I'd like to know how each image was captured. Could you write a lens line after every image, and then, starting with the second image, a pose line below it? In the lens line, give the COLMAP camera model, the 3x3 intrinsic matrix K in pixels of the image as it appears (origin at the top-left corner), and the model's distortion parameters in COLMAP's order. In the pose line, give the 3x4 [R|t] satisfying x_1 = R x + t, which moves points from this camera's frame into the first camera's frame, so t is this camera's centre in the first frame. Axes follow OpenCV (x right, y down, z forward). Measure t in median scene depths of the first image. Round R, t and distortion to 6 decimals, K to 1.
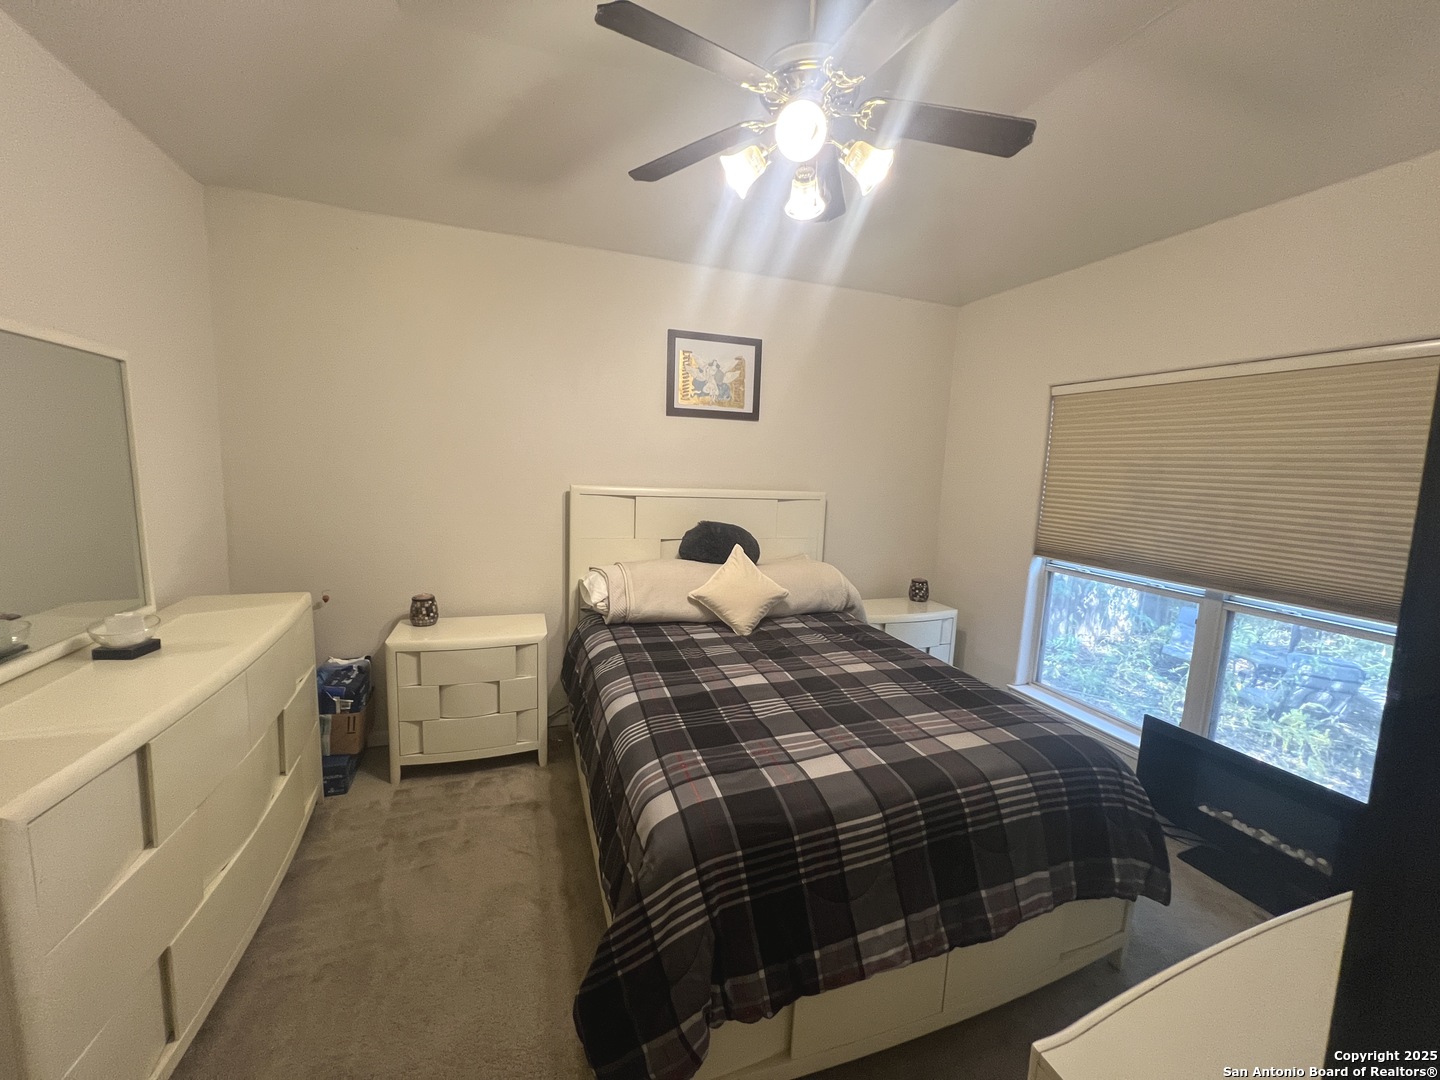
lens RADIAL K [[576.6, 0, 720.4], [0, 576.6, 541.1], [0, 0, 1]] dist [0.001903, 0.000081]
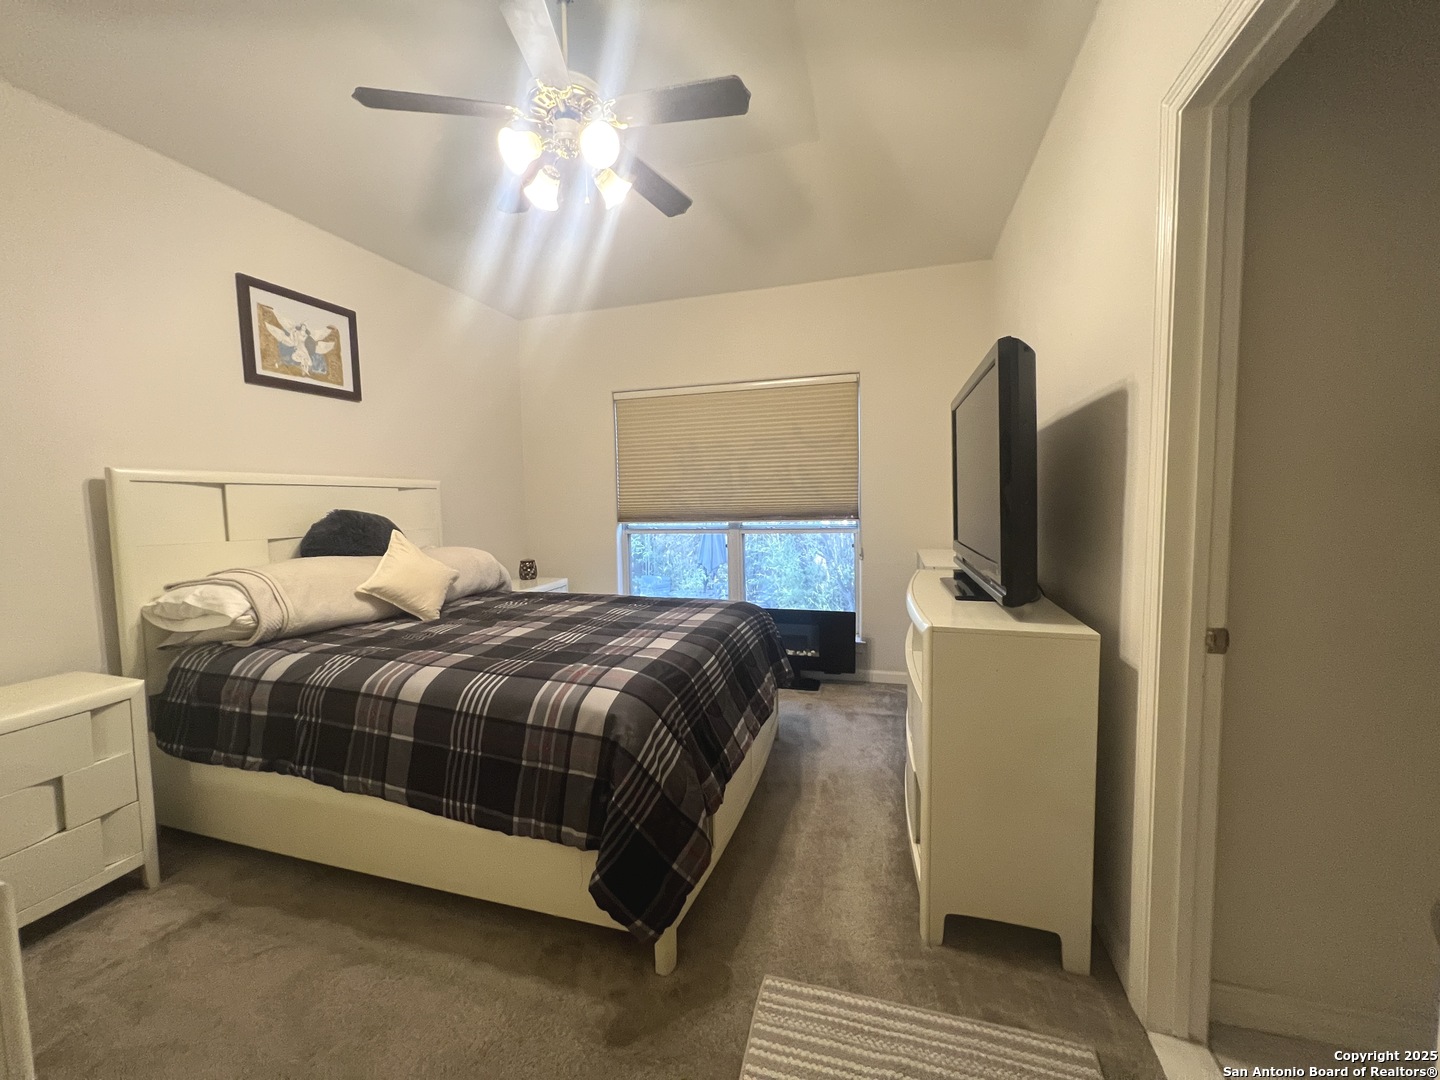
lens RADIAL K [[576.6, 0, 717.2], [0, 576.6, 539.3], [0, 0, 1]] dist [0.001903, 0.000081]
pose [[0.598820, -0.105051, 0.793964, -0.369840], [0.152351, 0.988199, 0.015845, 0.079238], [-0.786259, 0.111473, 0.607758, 0.050722]]
